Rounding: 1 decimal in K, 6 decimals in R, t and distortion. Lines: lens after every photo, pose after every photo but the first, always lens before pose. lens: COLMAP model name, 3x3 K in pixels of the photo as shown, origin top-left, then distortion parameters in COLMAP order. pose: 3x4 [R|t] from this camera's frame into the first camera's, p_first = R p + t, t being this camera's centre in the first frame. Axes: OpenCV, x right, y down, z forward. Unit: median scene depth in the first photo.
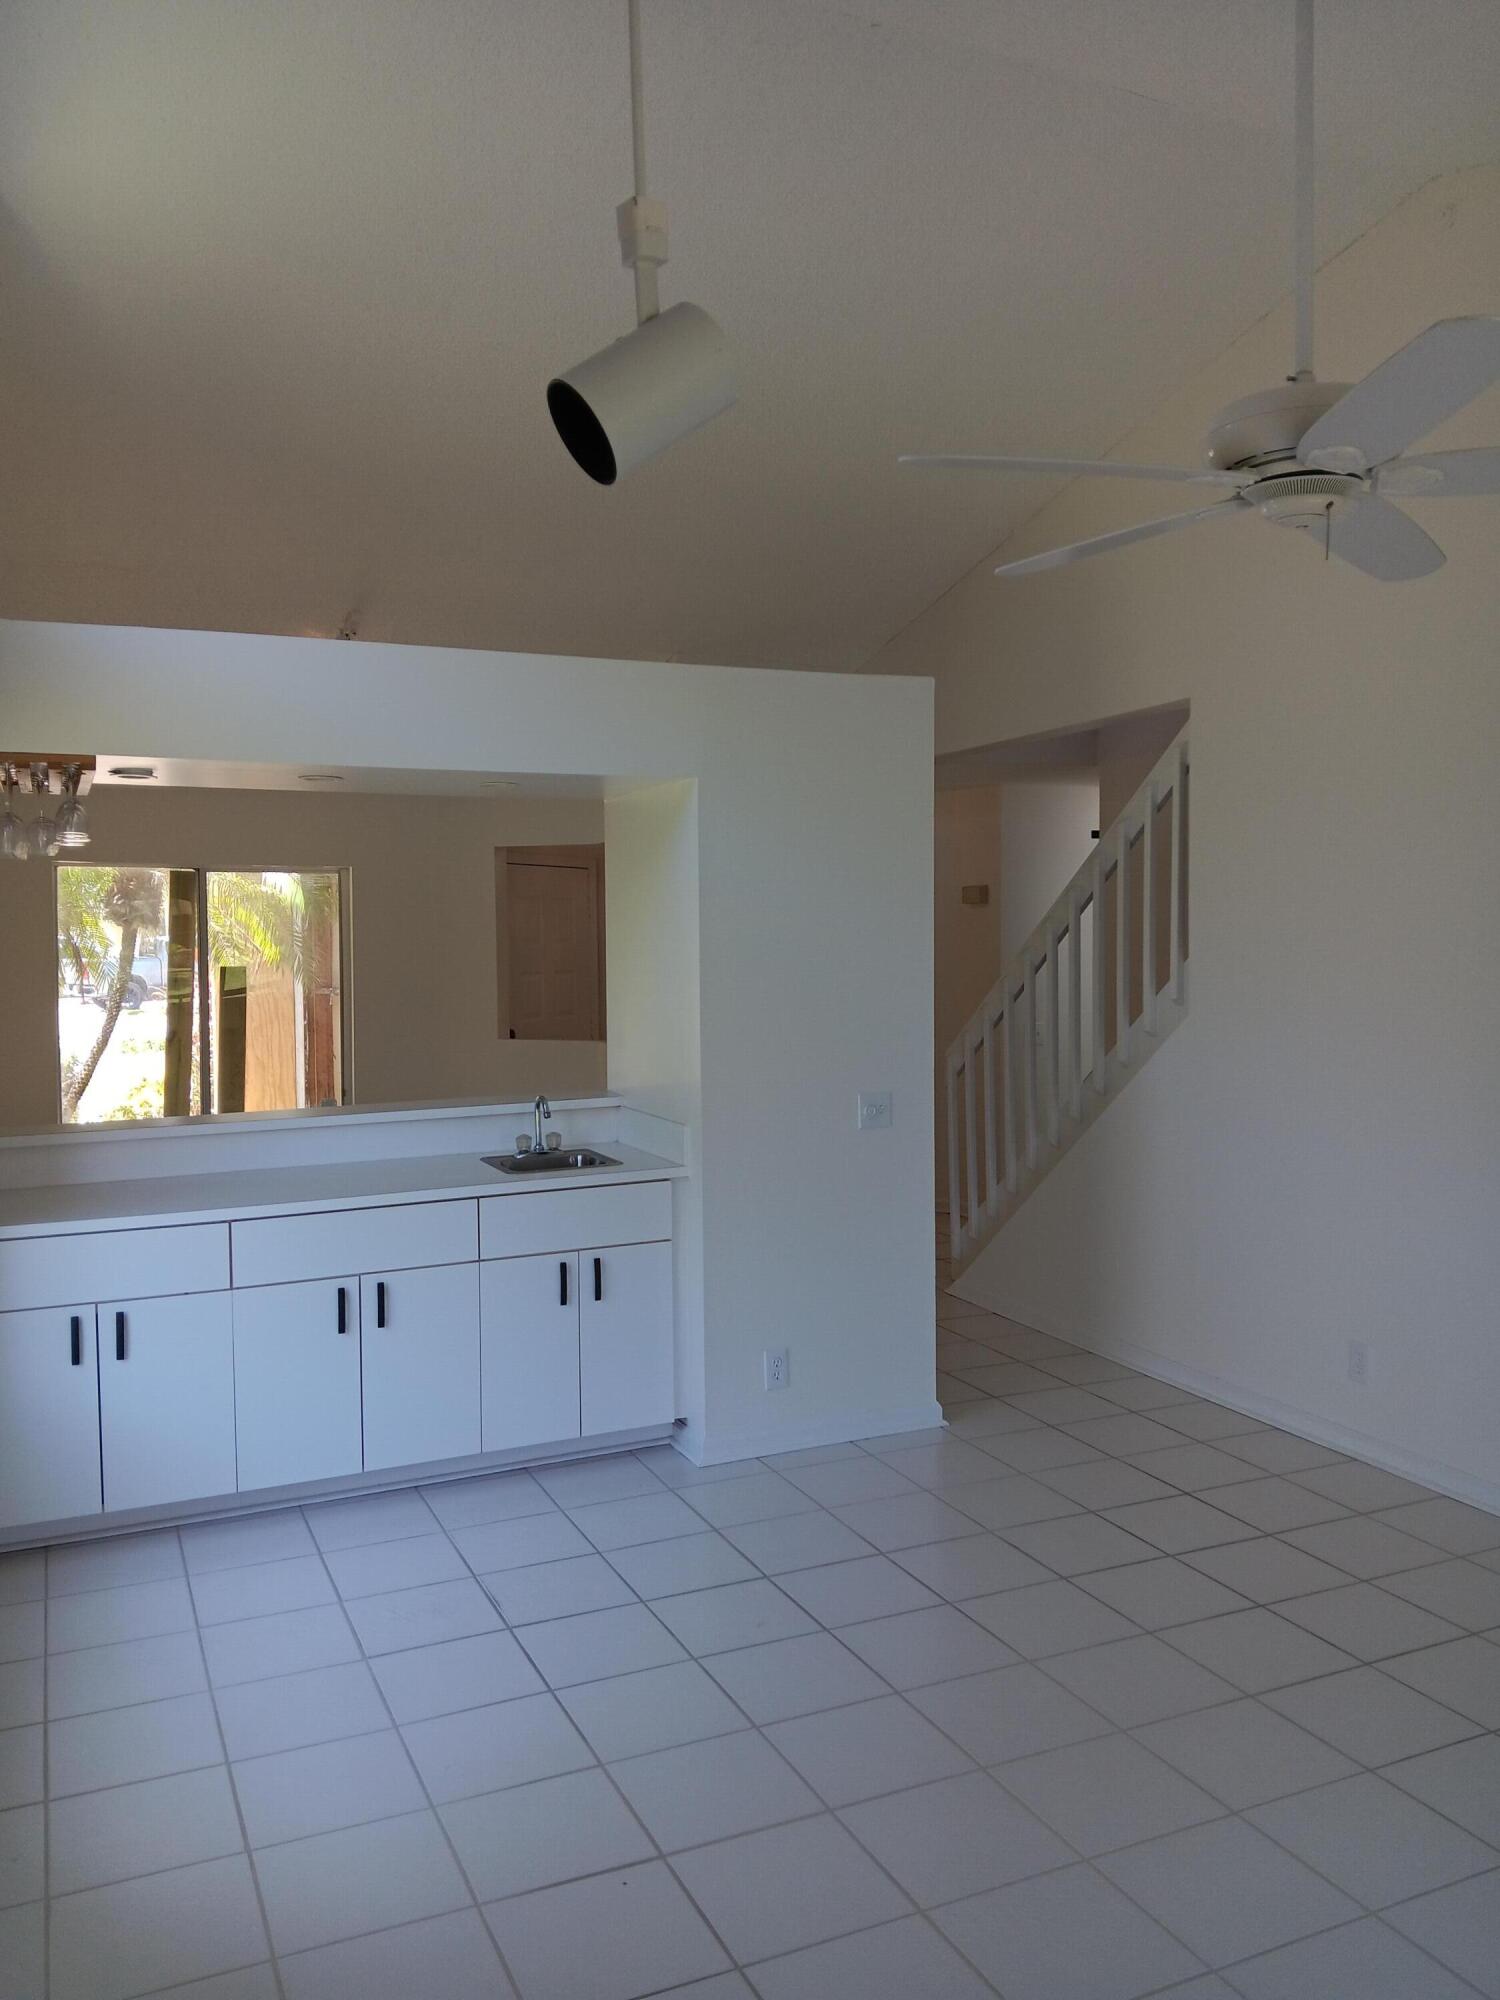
lens RADIAL K [[1564.7, 0, 750.0], [0, 1564.7, 1000.0], [0, 0, 1]] dist [0.088000, -0.204563]
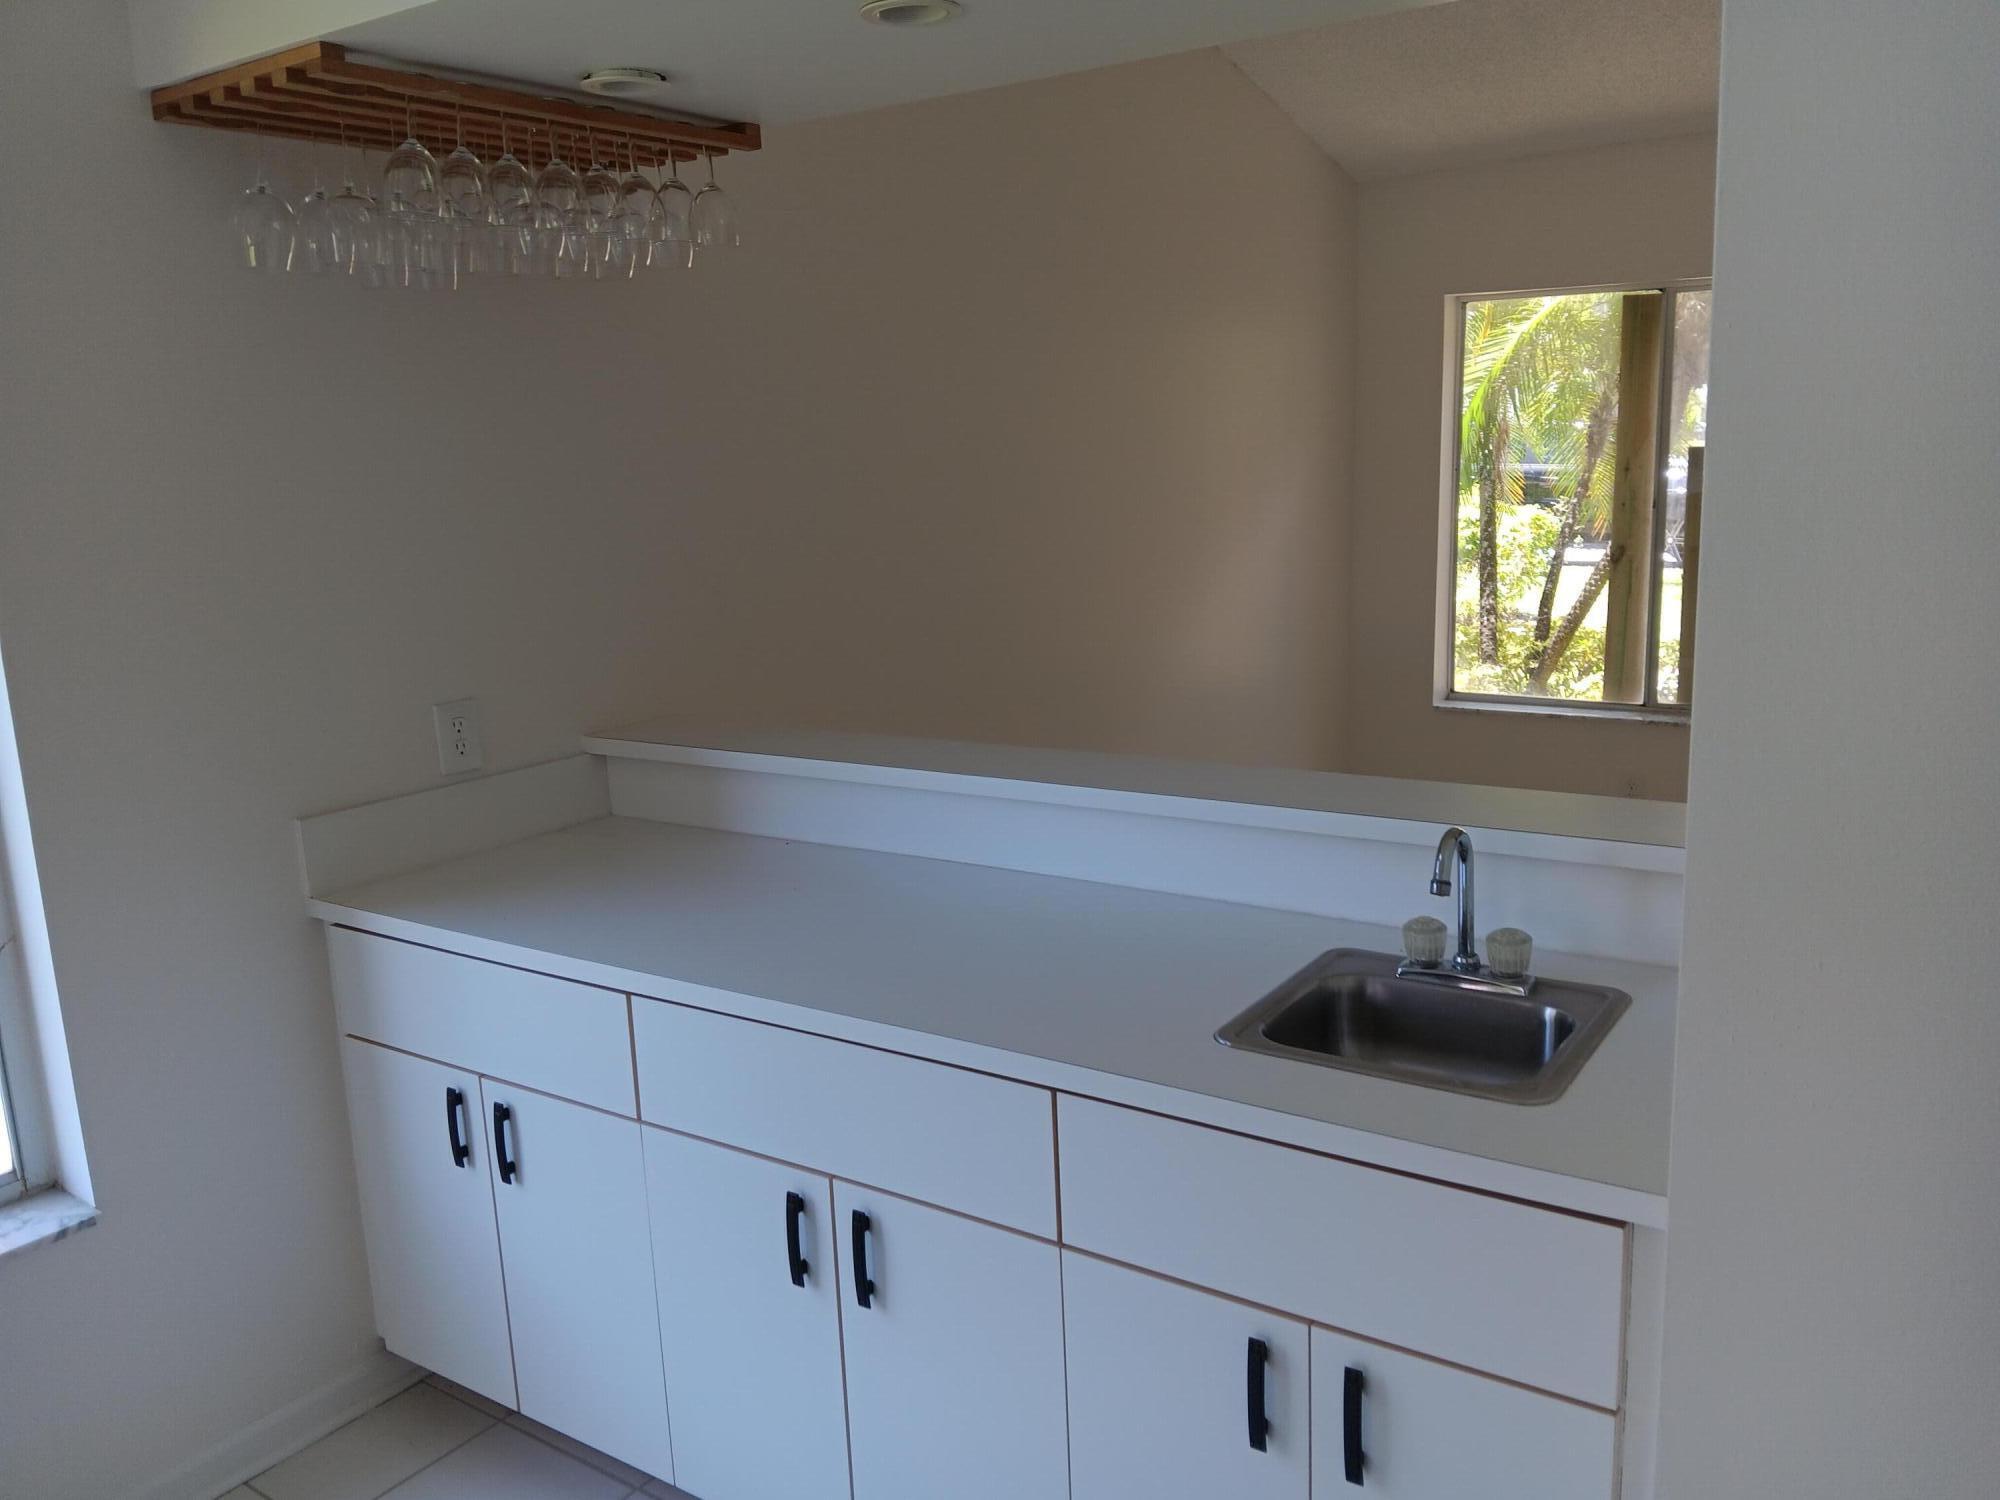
lens RADIAL K [[1564.7, 0, 1000.0], [0, 1564.7, 750.0], [0, 0, 1]] dist [0.088000, -0.204563]
pose [[0.498836, 0.156235, -0.852498, 0.129576], [-0.007207, 0.984332, 0.176178, -0.021885], [0.866666, -0.081740, 0.492147, 0.791885]]
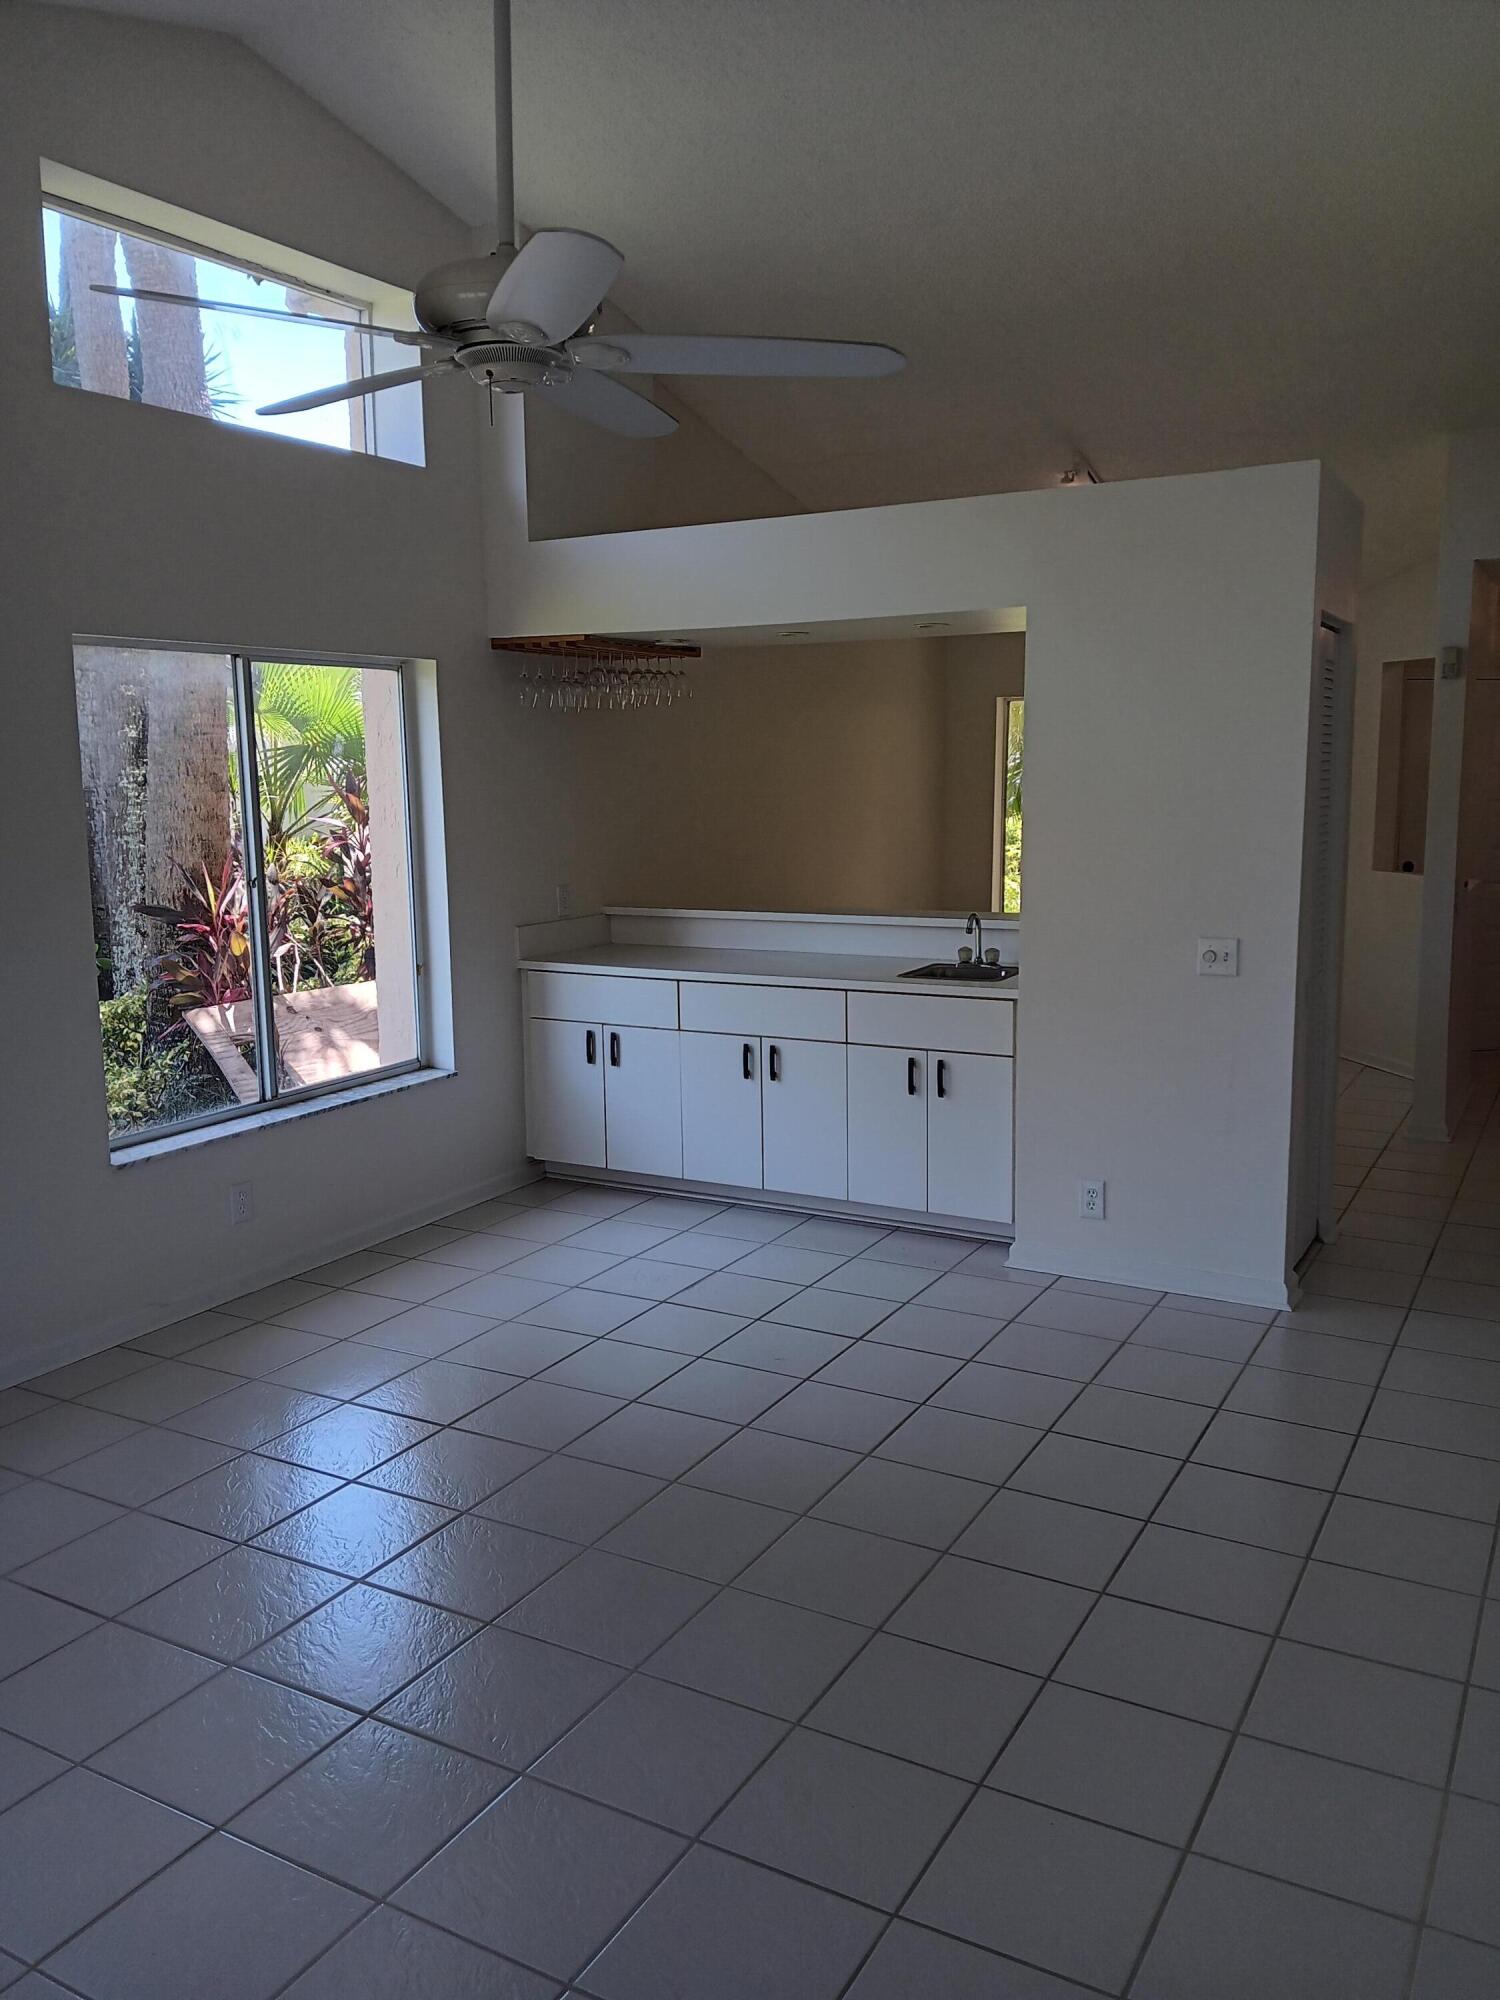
lens RADIAL K [[1564.7, 0, 750.0], [0, 1564.7, 1000.0], [0, 0, 1]] dist [0.088000, -0.204563]
pose [[0.580356, 0.125705, -0.804603, 0.722896], [-0.031568, 0.990745, 0.132016, -0.020654], [0.813751, -0.051217, 0.578953, 0.249904]]
